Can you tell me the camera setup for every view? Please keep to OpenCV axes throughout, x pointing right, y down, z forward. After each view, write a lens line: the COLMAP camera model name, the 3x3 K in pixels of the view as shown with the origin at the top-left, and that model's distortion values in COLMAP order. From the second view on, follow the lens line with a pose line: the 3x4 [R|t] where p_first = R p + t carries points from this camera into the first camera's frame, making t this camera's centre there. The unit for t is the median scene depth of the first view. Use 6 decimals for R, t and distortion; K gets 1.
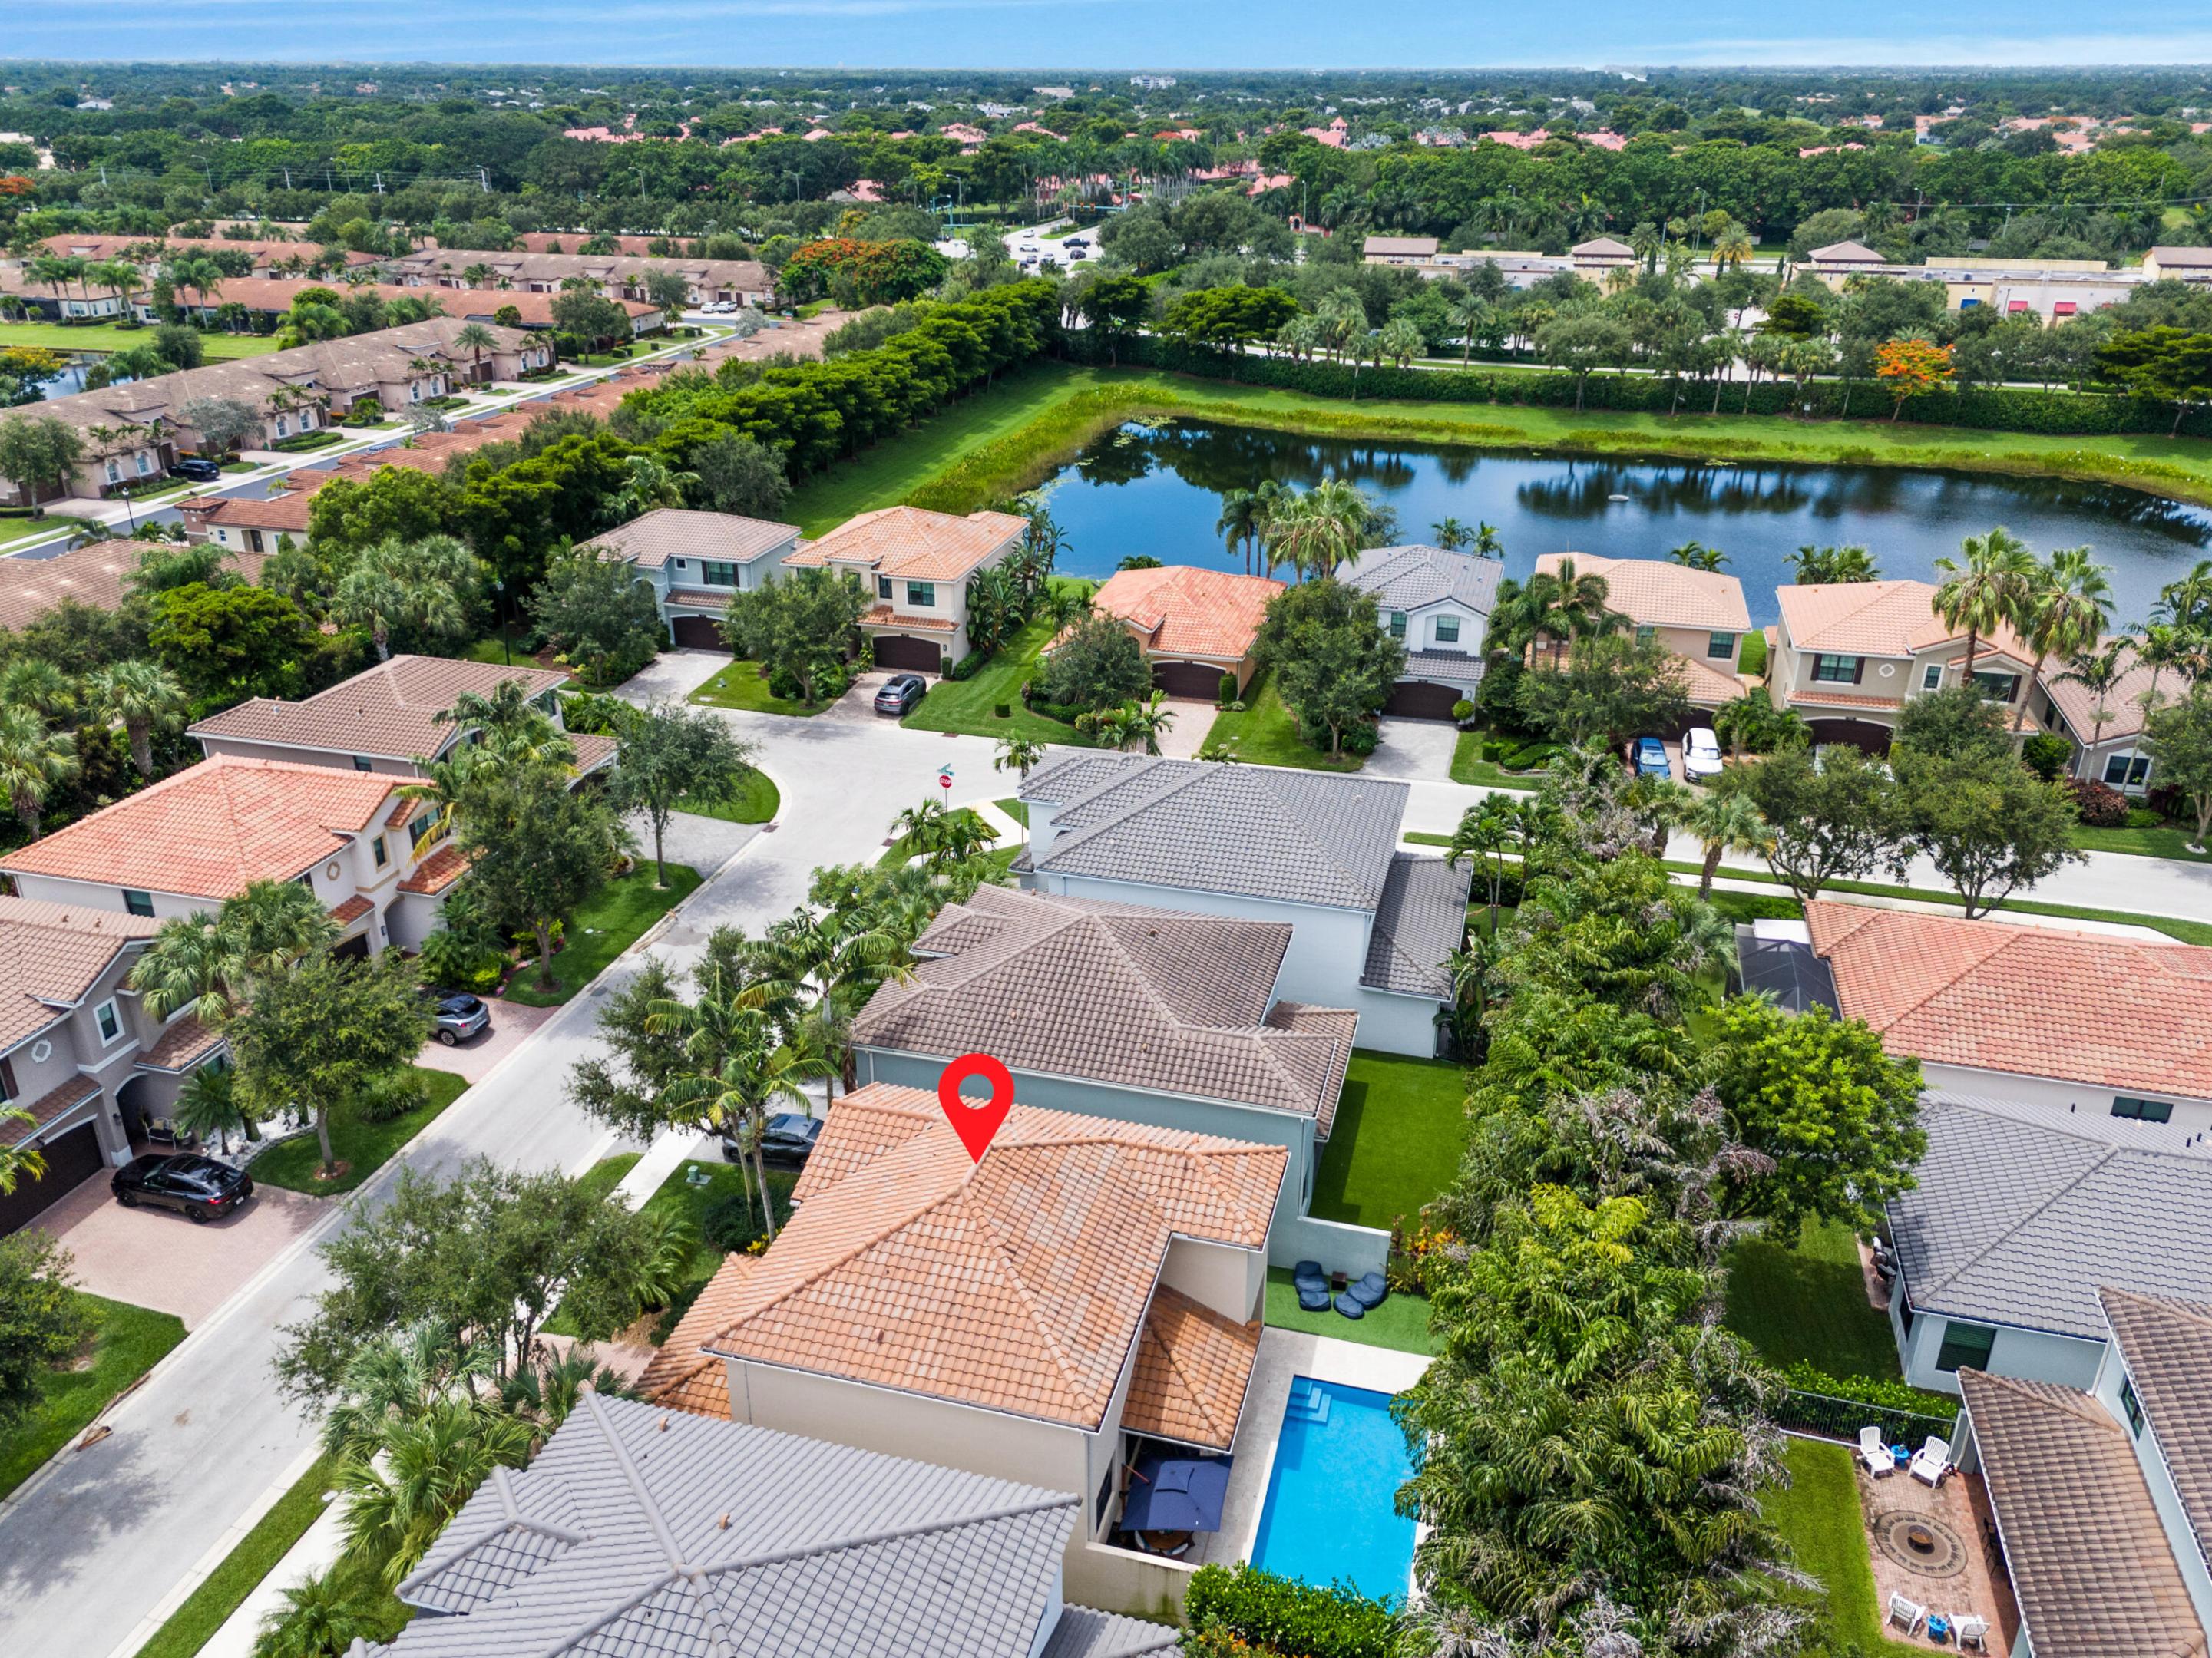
lens RADIAL K [[1676.4, 0, 1101.6], [0, 1676.4, 809.2], [0, 0, 1]] dist [0.053650, -0.039015]
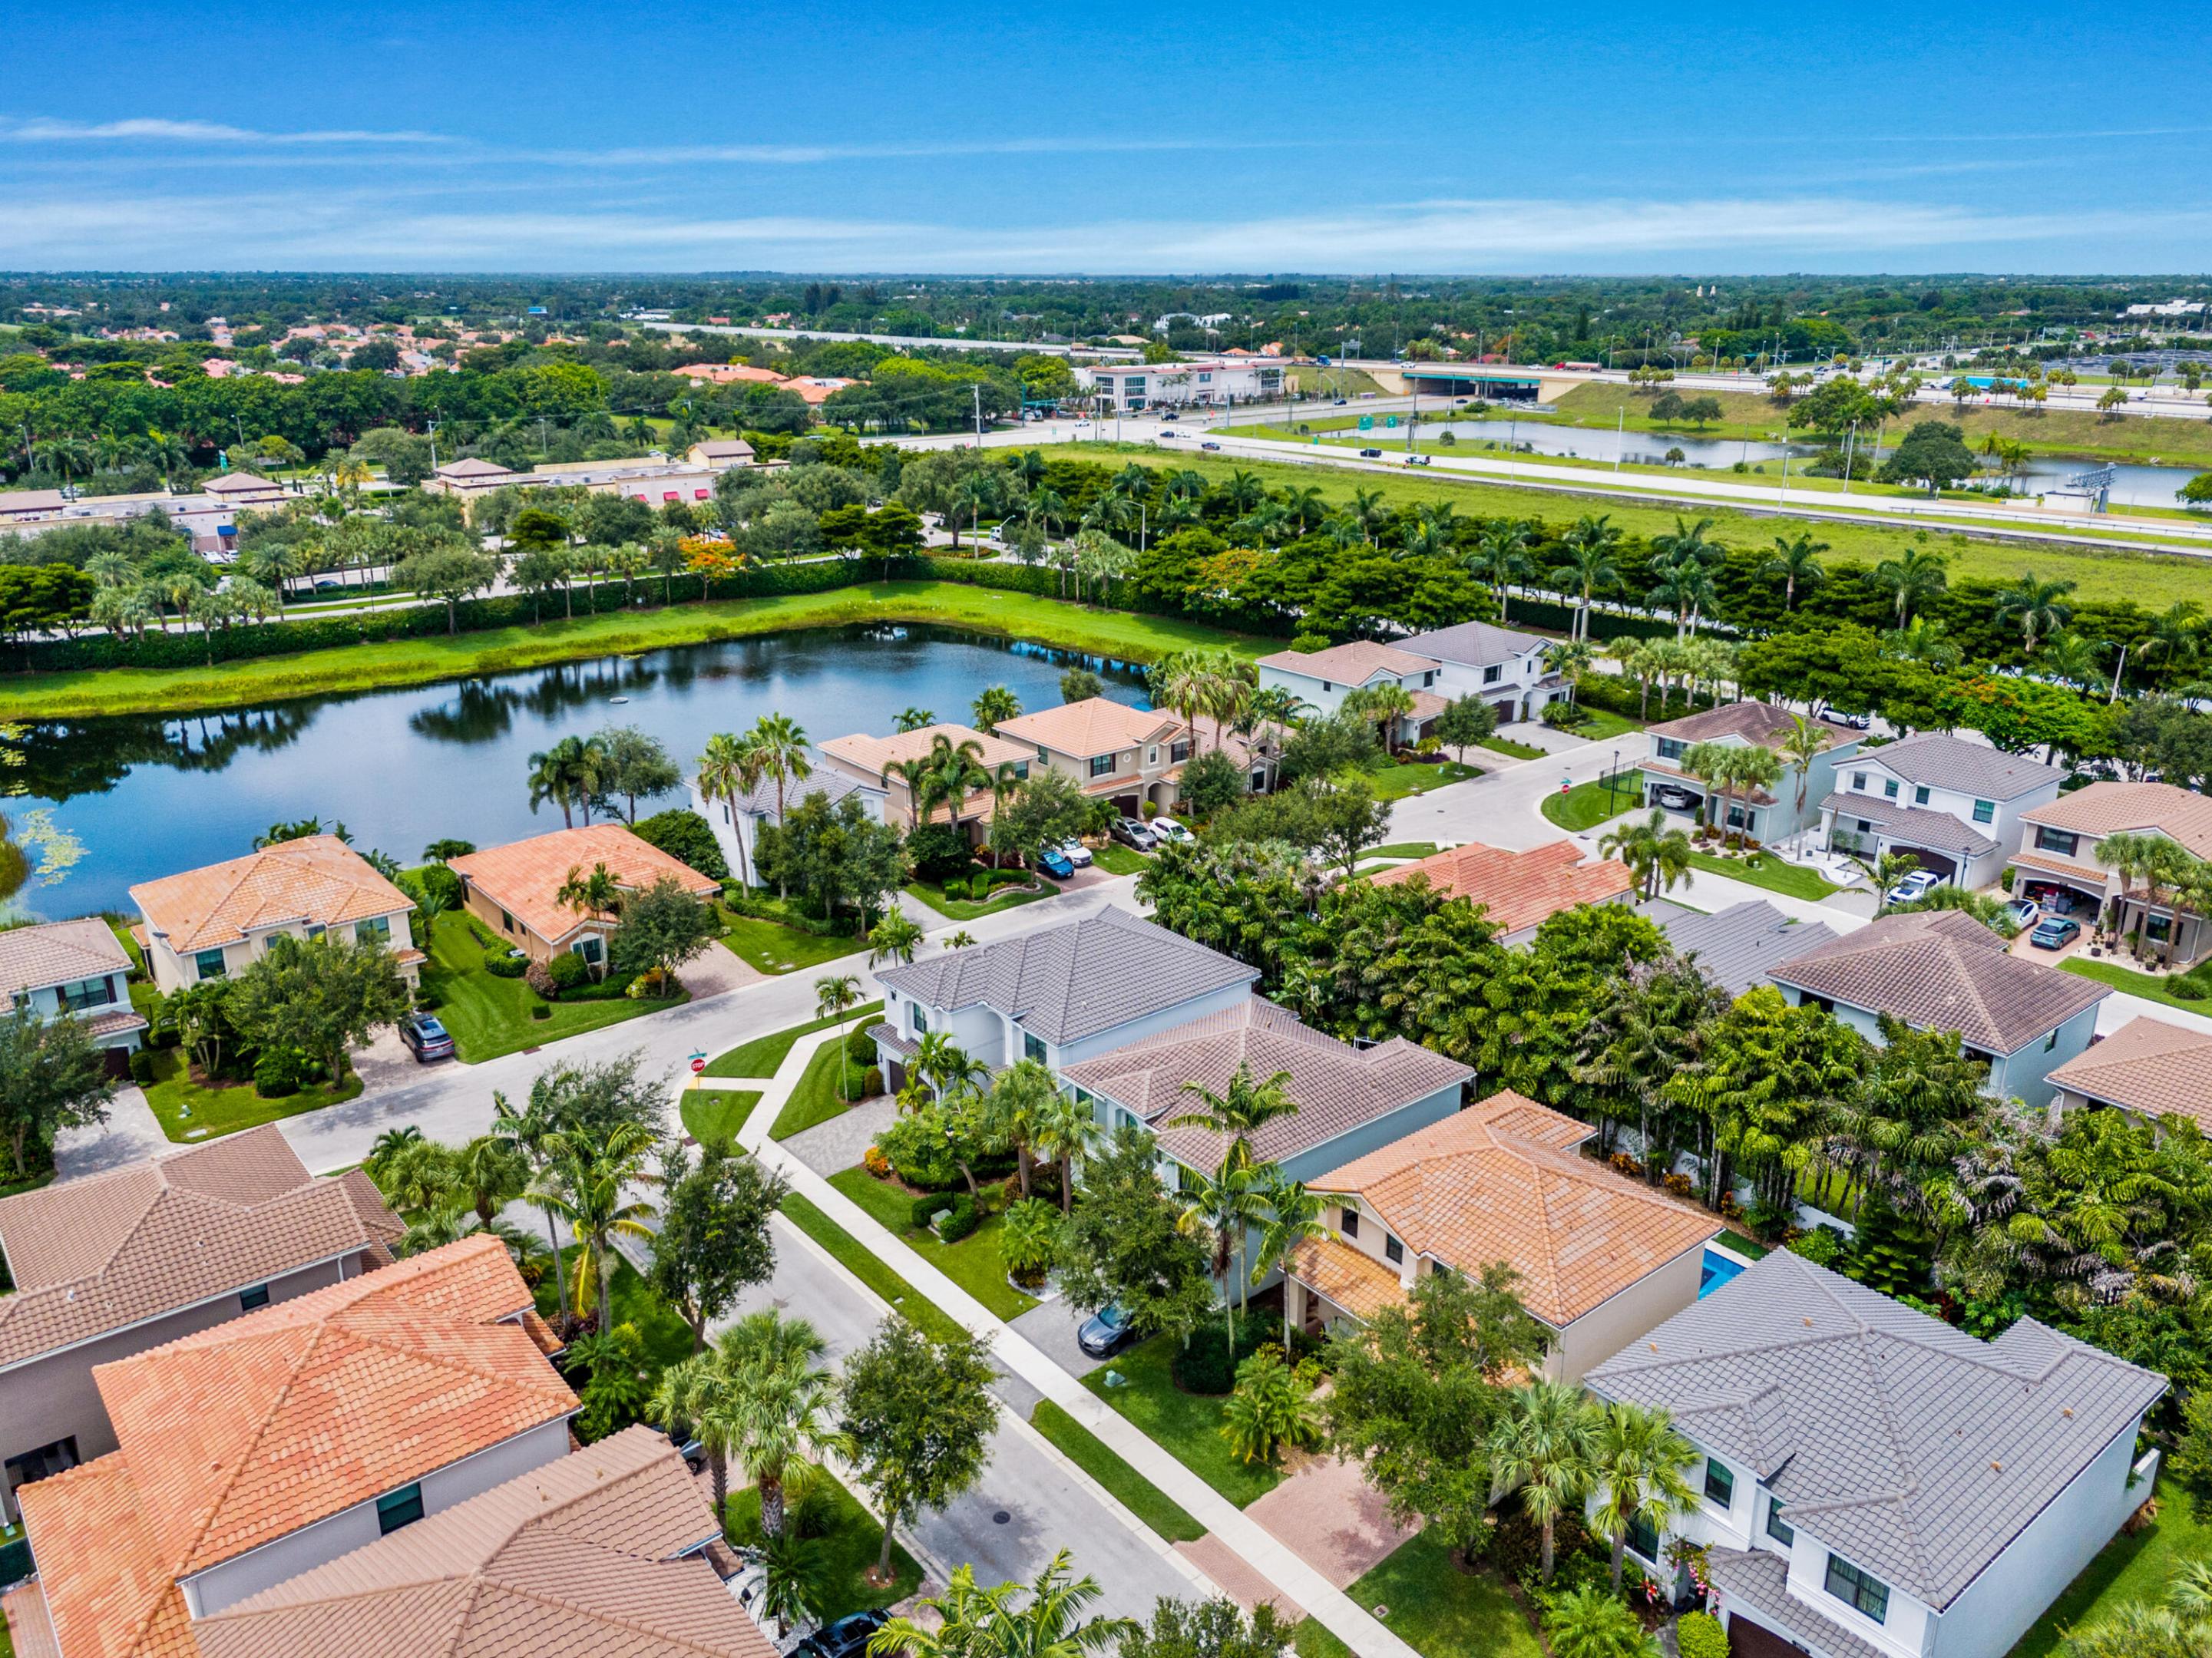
lens RADIAL K [[1676.4, 0, 1101.6], [0, 1676.4, 809.2], [0, 0, 1]] dist [0.053650, -0.039015]
pose [[0.573149, -0.254910, 0.778795, -0.340574], [0.330123, 0.941678, 0.065272, -0.070945], [-0.750013, 0.219687, 0.623874, 0.064496]]
